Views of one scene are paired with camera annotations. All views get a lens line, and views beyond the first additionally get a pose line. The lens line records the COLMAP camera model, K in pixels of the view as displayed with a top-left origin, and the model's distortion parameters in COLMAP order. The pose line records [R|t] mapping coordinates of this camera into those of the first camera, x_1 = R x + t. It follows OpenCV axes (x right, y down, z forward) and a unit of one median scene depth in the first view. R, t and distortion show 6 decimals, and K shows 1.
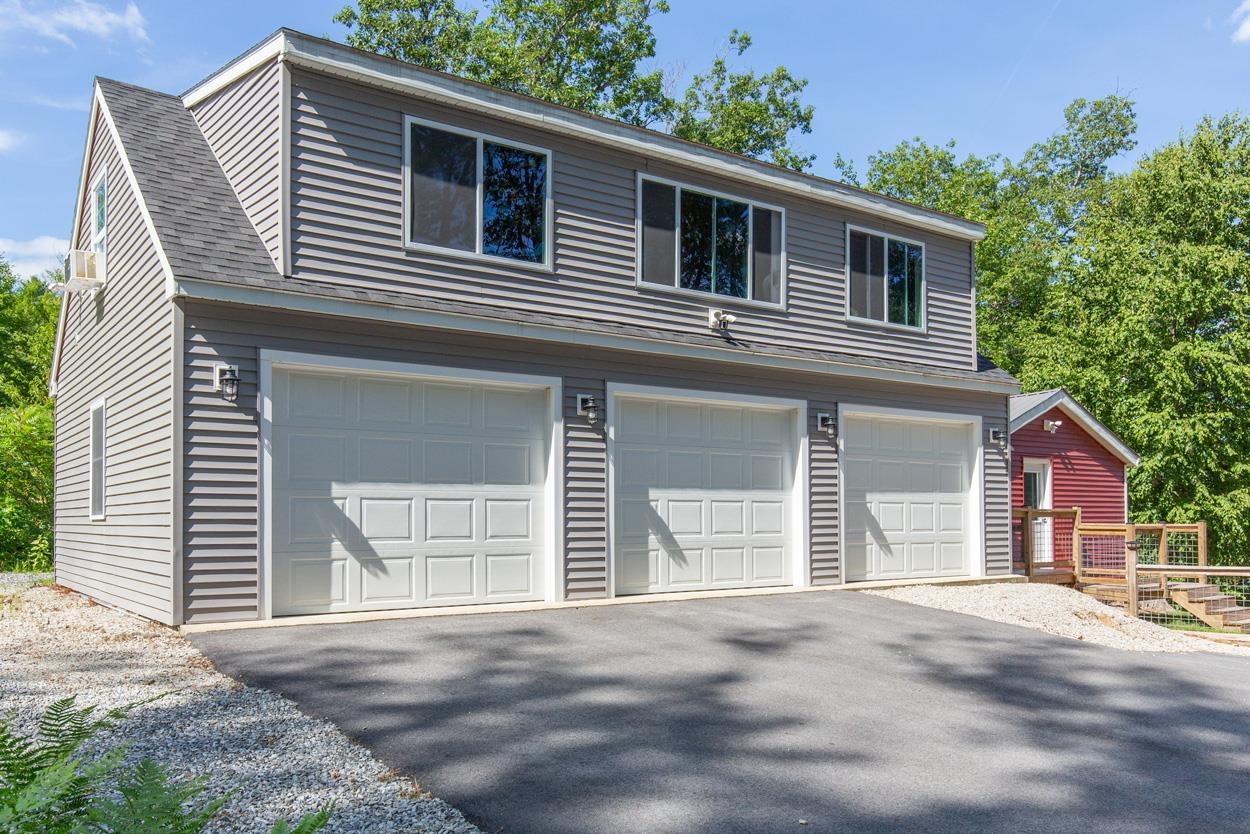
lens RADIAL K [[1007.6, 0, 624.8], [0, 1007.6, 493.9], [0, 0, 1]] dist [0.001326, 0.001749]
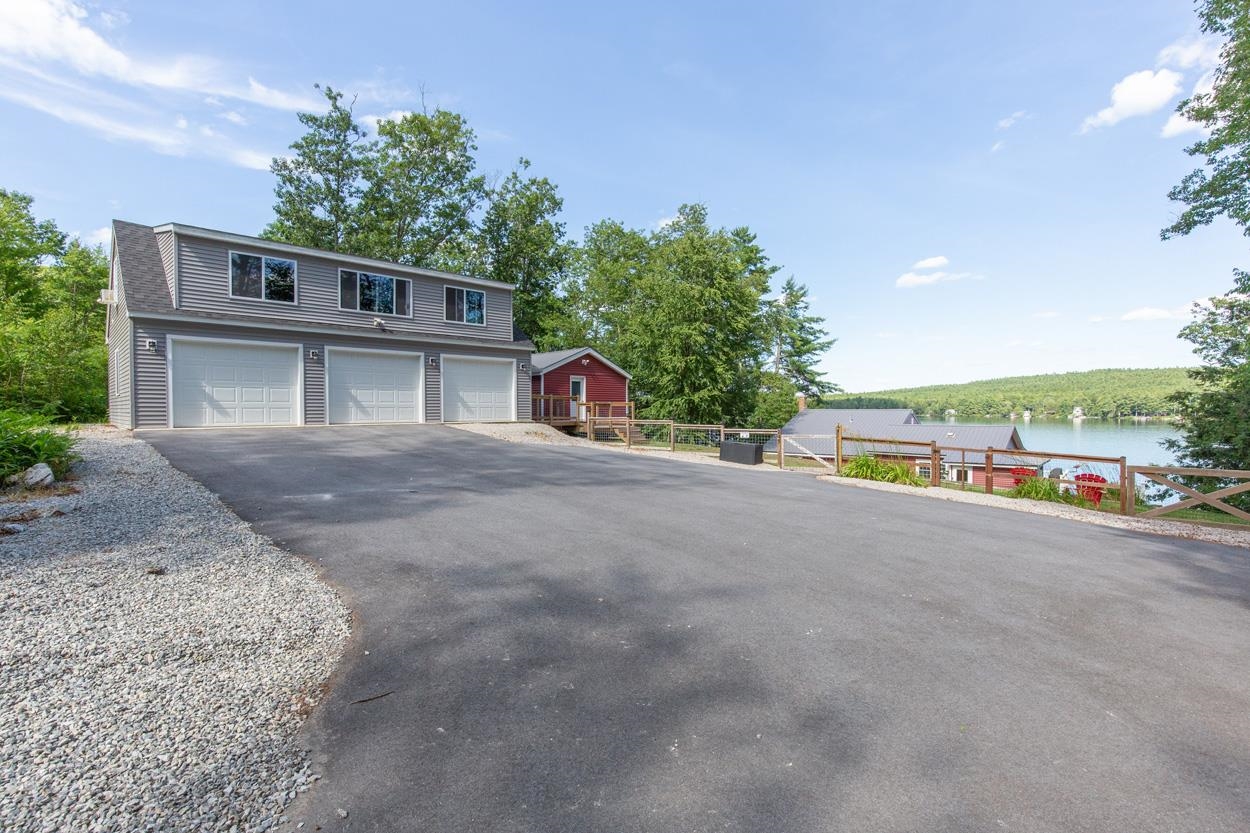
lens RADIAL K [[573.4, 0, 625.0], [0, 573.4, 416.5], [0, 0, 1]] dist [-0.000310, -0.000262]
pose [[0.988073, 0.001378, 0.153982, 0.501550], [-0.007665, 0.999160, 0.040244, 0.010932], [-0.153797, -0.040944, 0.987254, -0.609947]]
